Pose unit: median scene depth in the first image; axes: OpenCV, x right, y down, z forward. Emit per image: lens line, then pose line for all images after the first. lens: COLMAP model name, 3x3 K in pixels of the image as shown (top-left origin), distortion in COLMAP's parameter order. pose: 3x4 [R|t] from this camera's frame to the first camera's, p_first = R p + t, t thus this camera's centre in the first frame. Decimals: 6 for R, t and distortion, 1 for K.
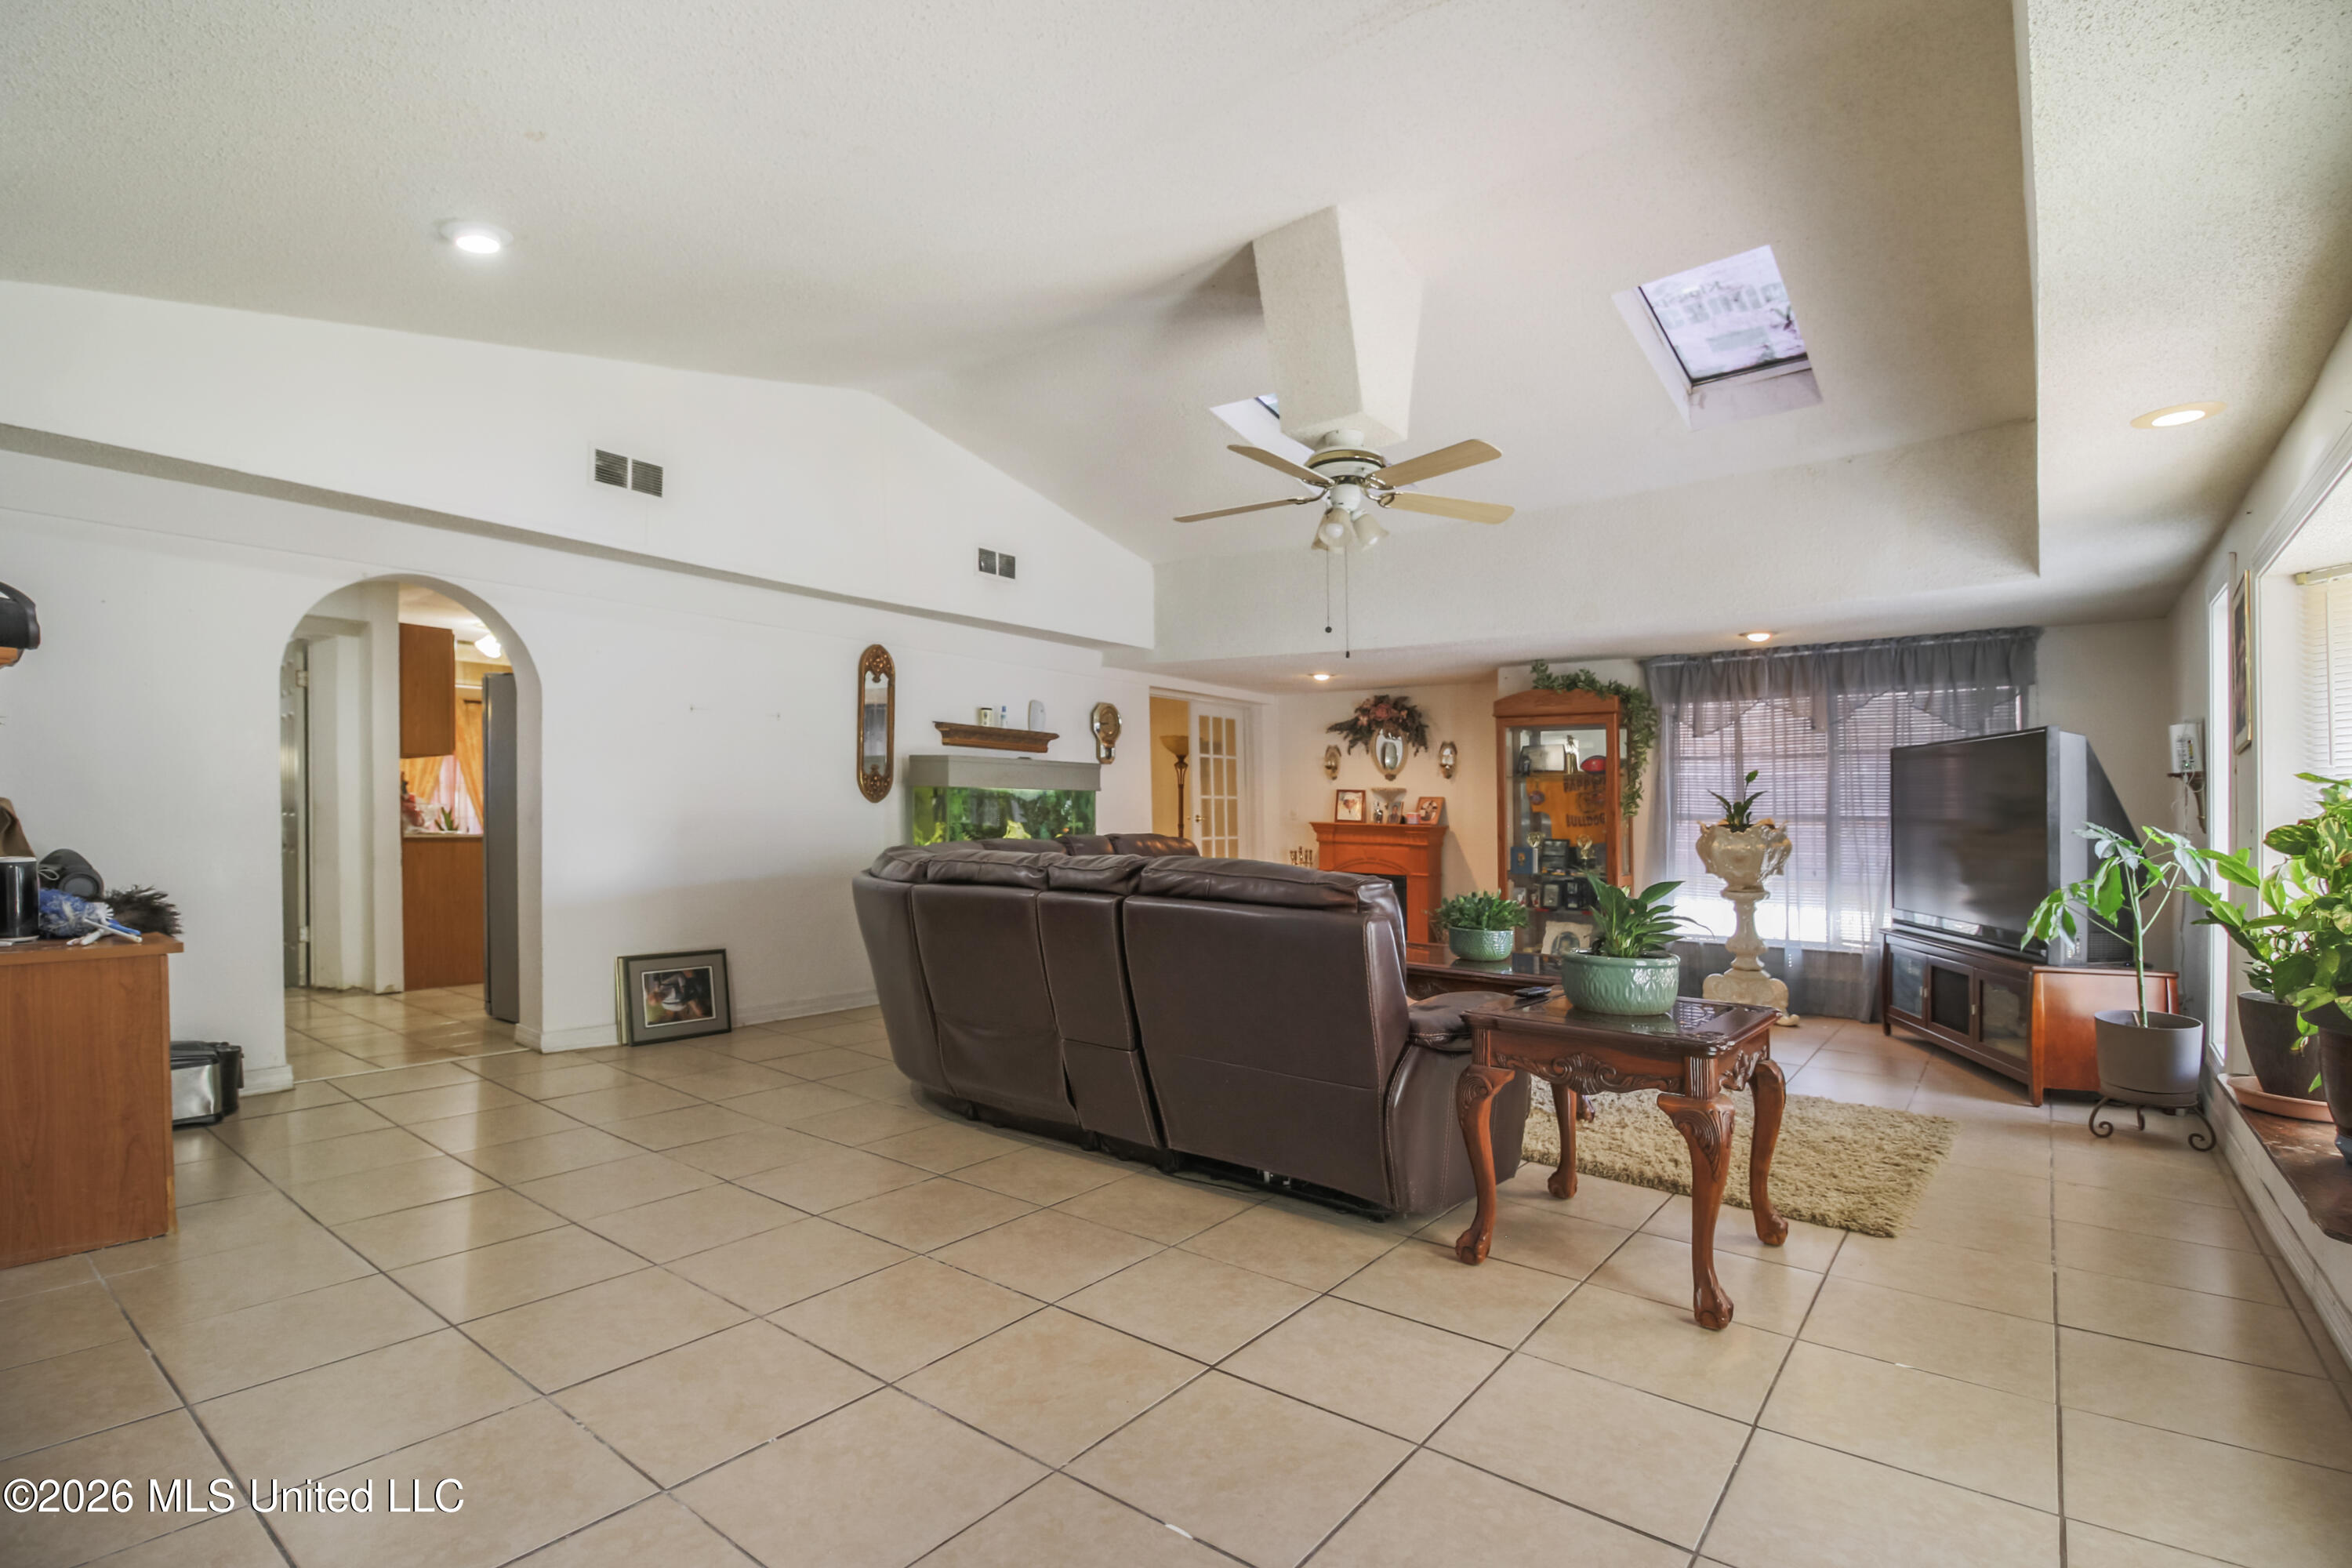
lens RADIAL K [[1110.0, 0, 1180.3], [0, 1110.0, 777.2], [0, 0, 1]] dist [-0.009739, -0.008850]
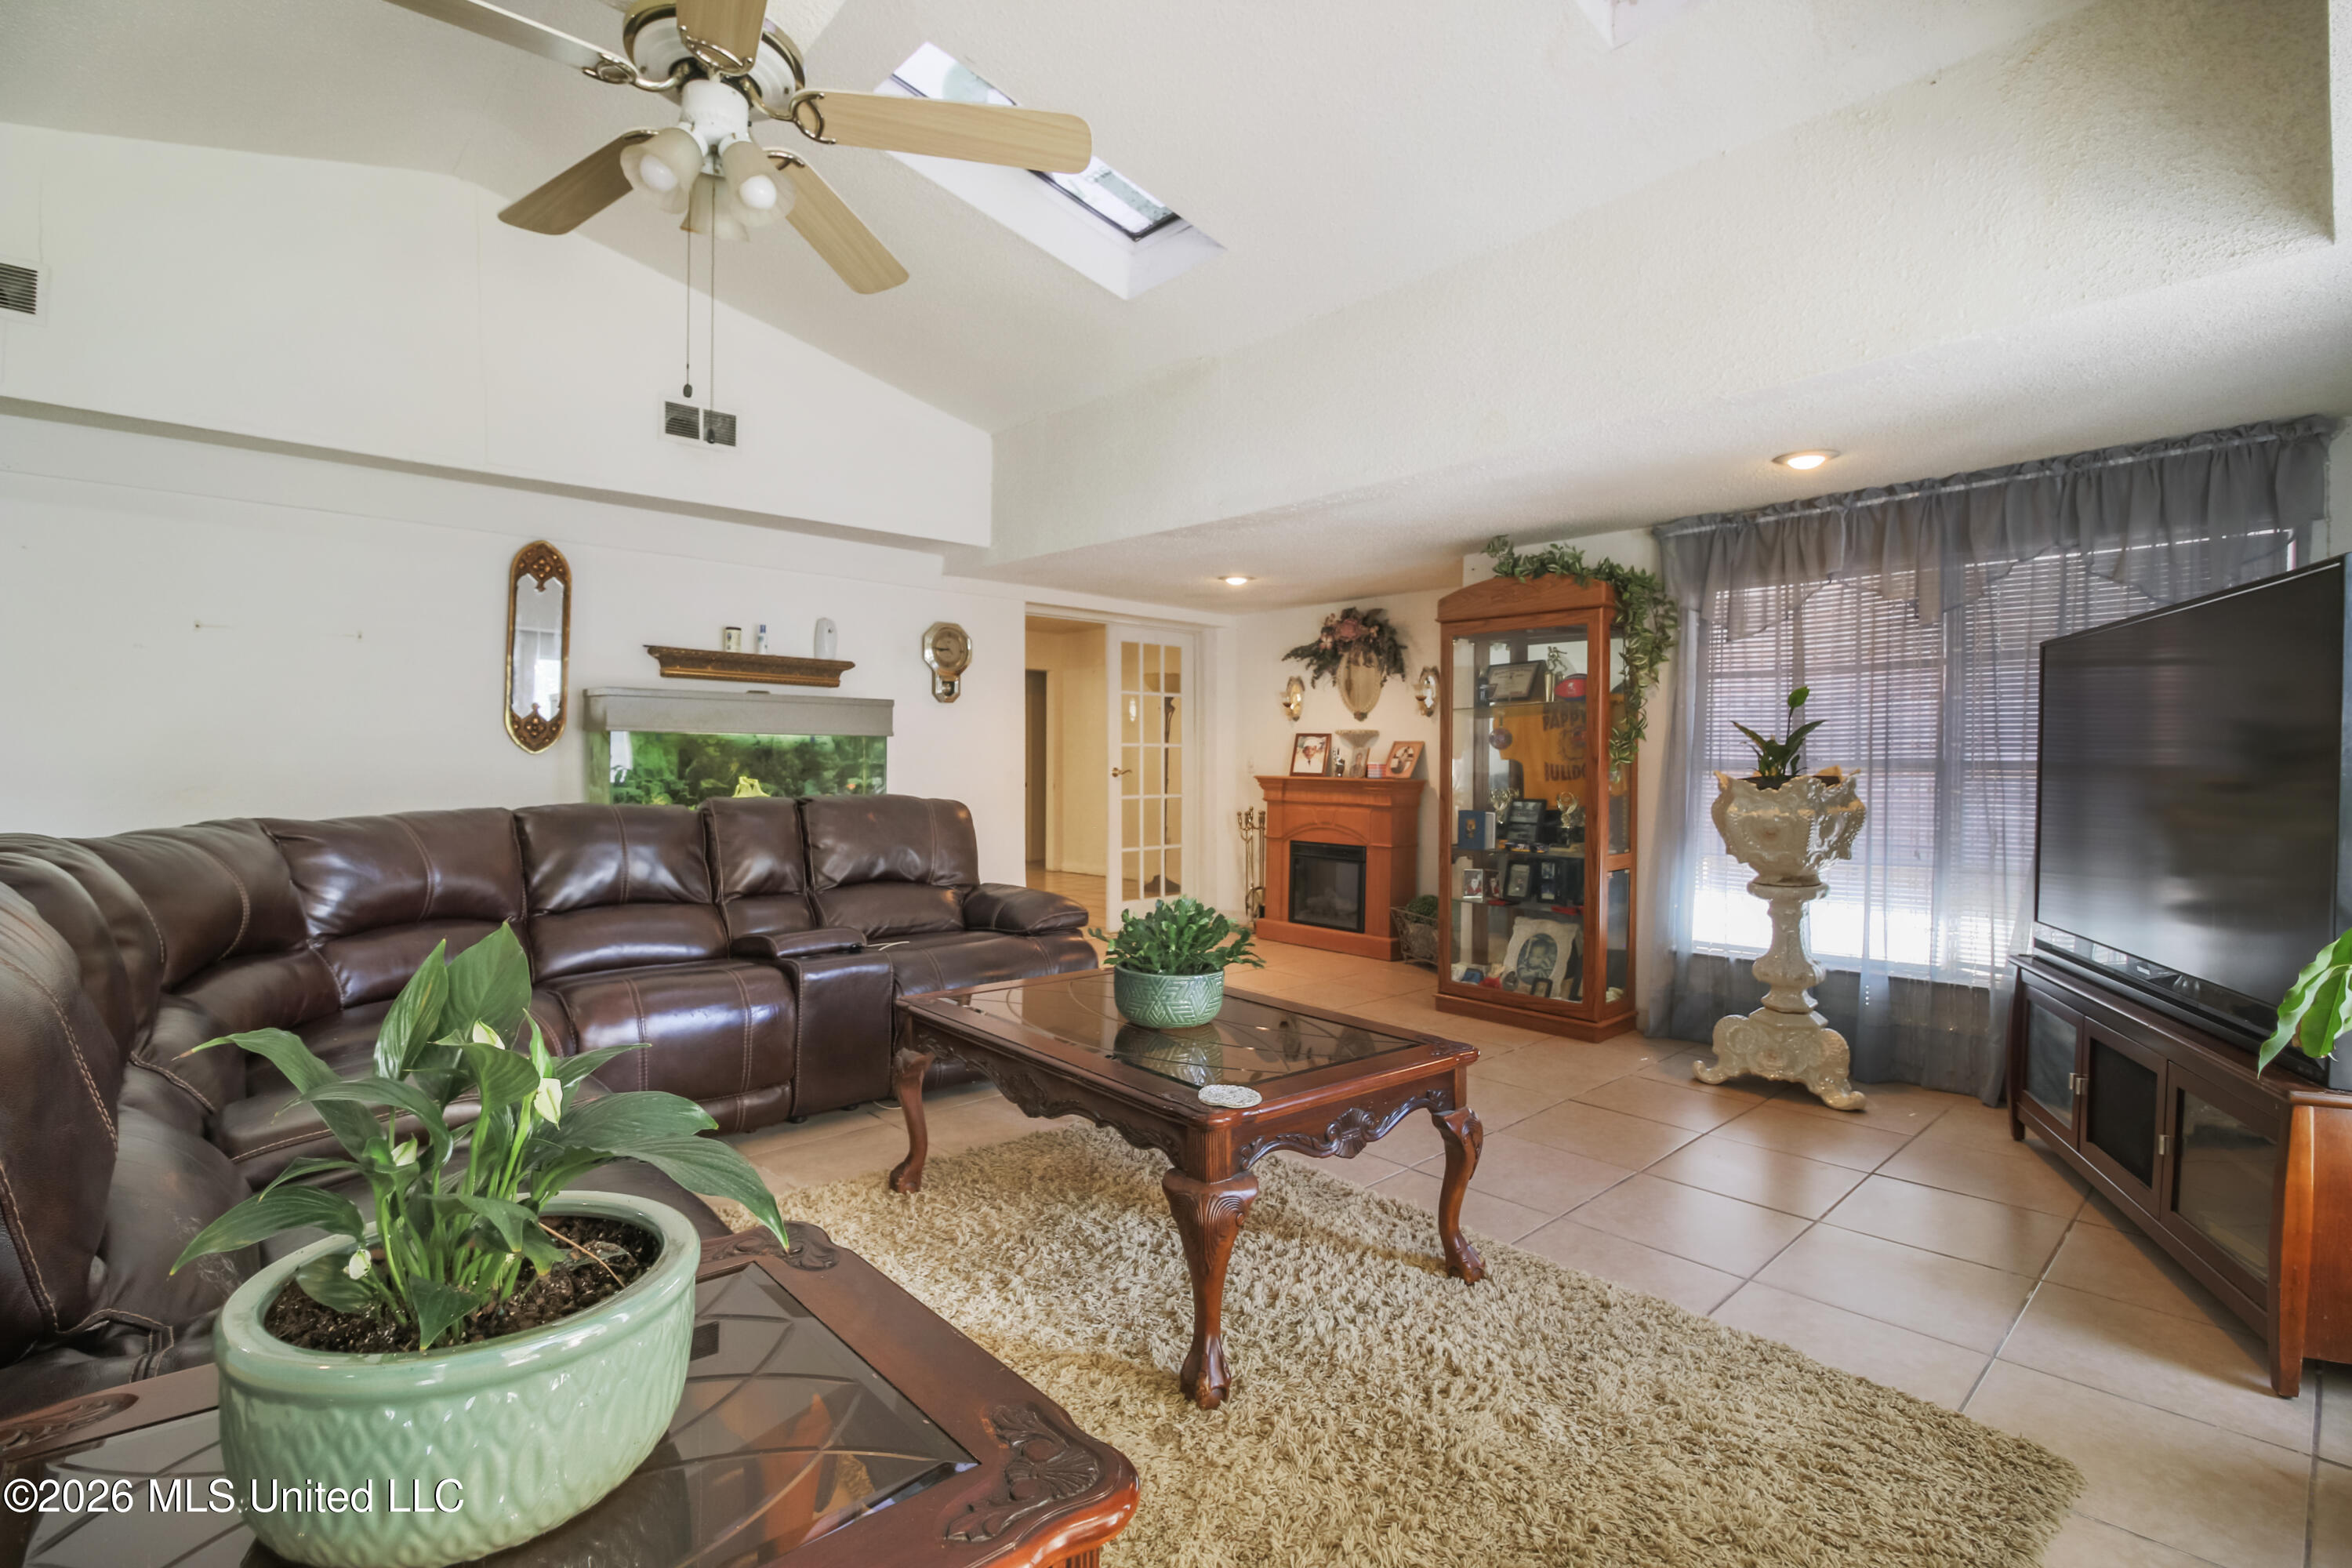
lens RADIAL K [[1110.0, 0, 1171.4], [0, 1110.0, 784.4], [0, 0, 1]] dist [-0.009739, -0.008850]
pose [[0.987513, -0.004805, -0.157467, 0.246502], [0.012307, 0.998833, 0.046699, 0.013143], [0.157059, -0.048054, 0.986419, 0.311016]]
